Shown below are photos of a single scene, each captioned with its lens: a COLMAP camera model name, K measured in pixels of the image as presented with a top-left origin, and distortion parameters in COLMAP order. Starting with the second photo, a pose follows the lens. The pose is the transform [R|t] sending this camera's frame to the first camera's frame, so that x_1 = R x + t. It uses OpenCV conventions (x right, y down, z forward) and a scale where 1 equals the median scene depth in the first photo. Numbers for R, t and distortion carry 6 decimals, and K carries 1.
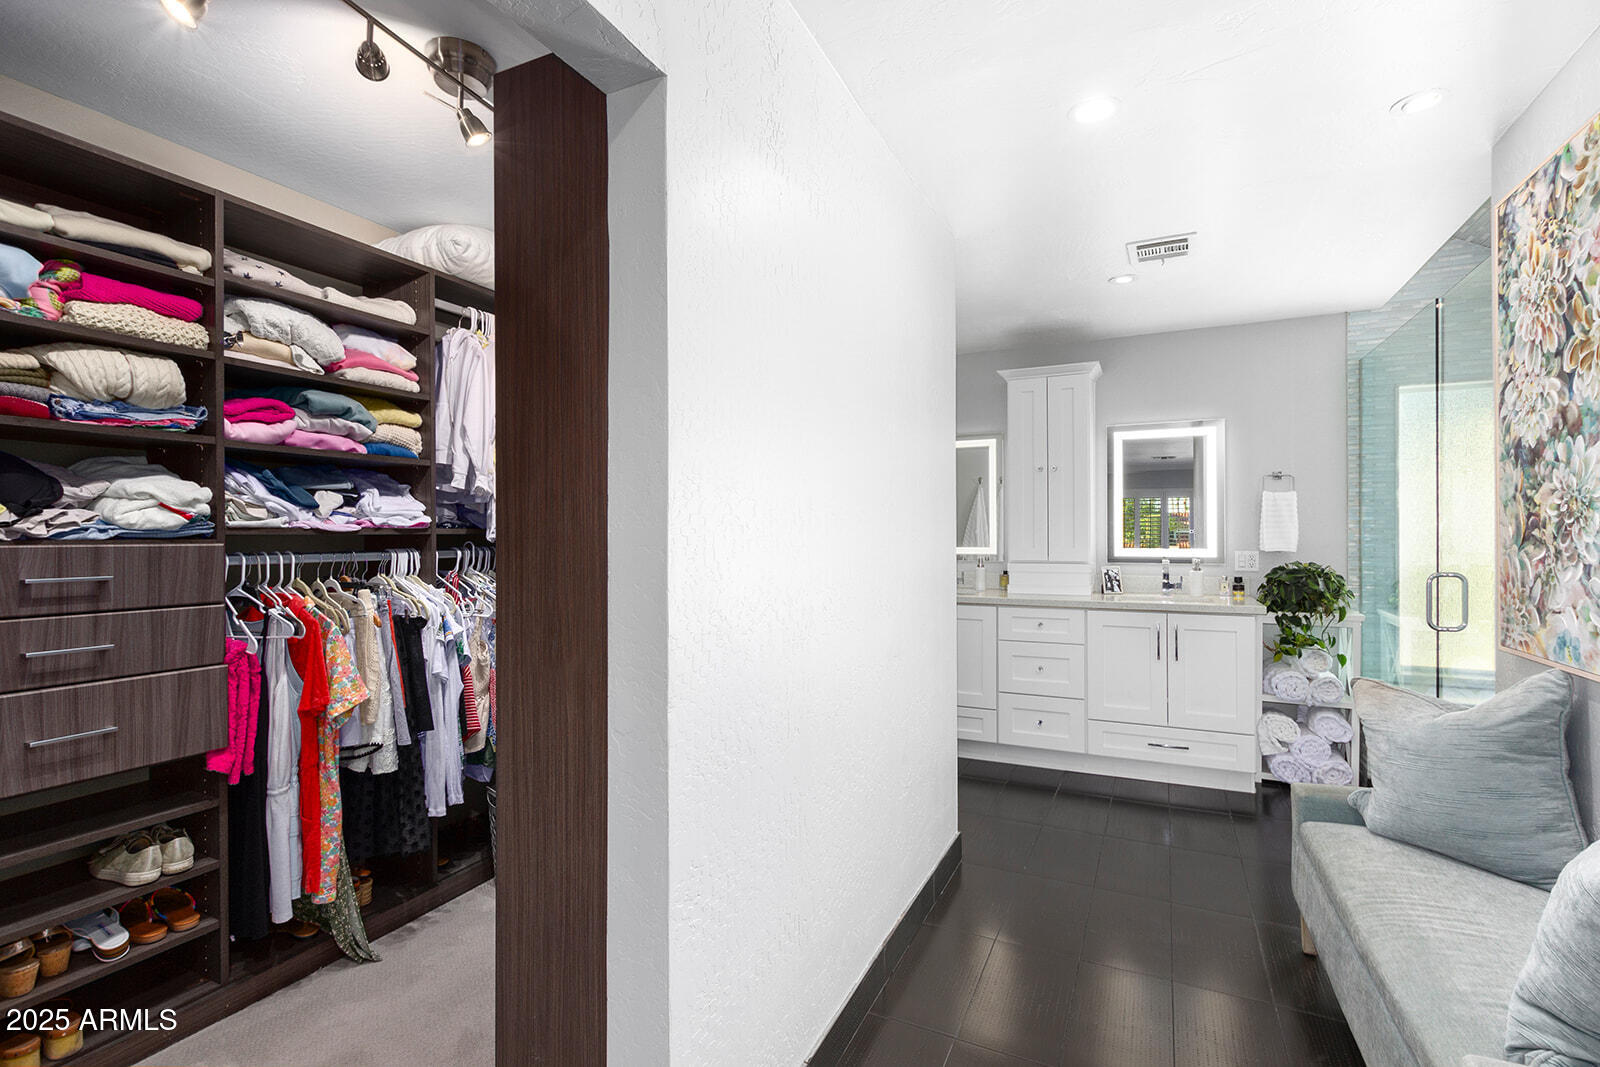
lens RADIAL K [[730.1, 0, 801.8], [0, 730.1, 544.0], [0, 0, 1]] dist [0.004300, -0.001404]
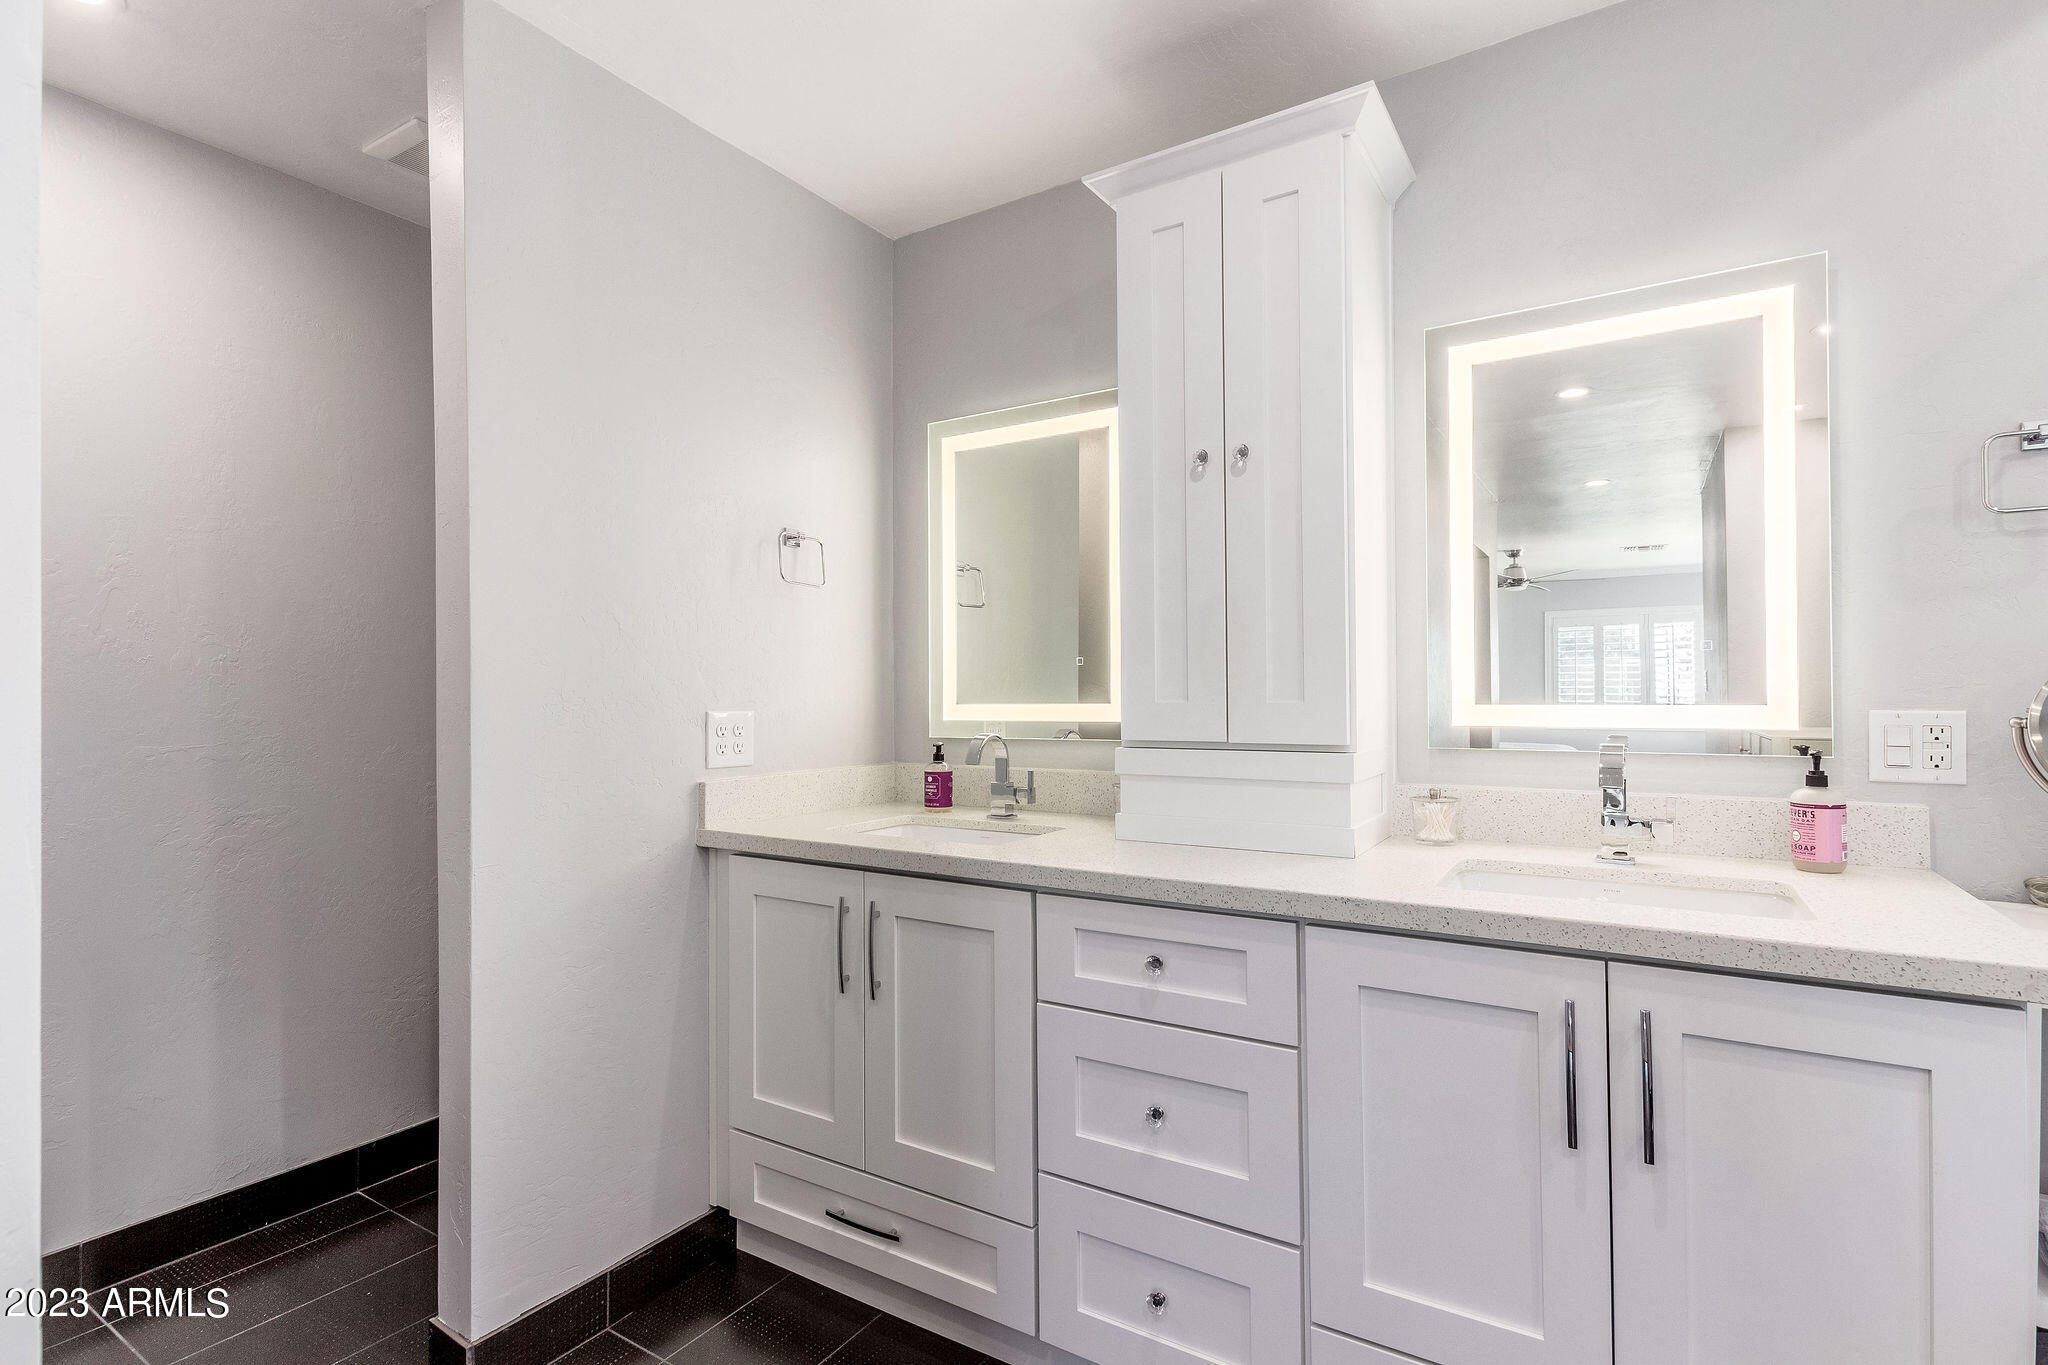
lens RADIAL K [[934.5, 0, 1029.5], [0, 934.5, 688.5], [0, 0, 1]] dist [0.004300, -0.001404]
pose [[0.993044, -0.002703, -0.117715, 0.537845], [0.002696, 0.999996, -0.000225, -0.000332], [0.117715, -0.000094, 0.993047, 1.040171]]
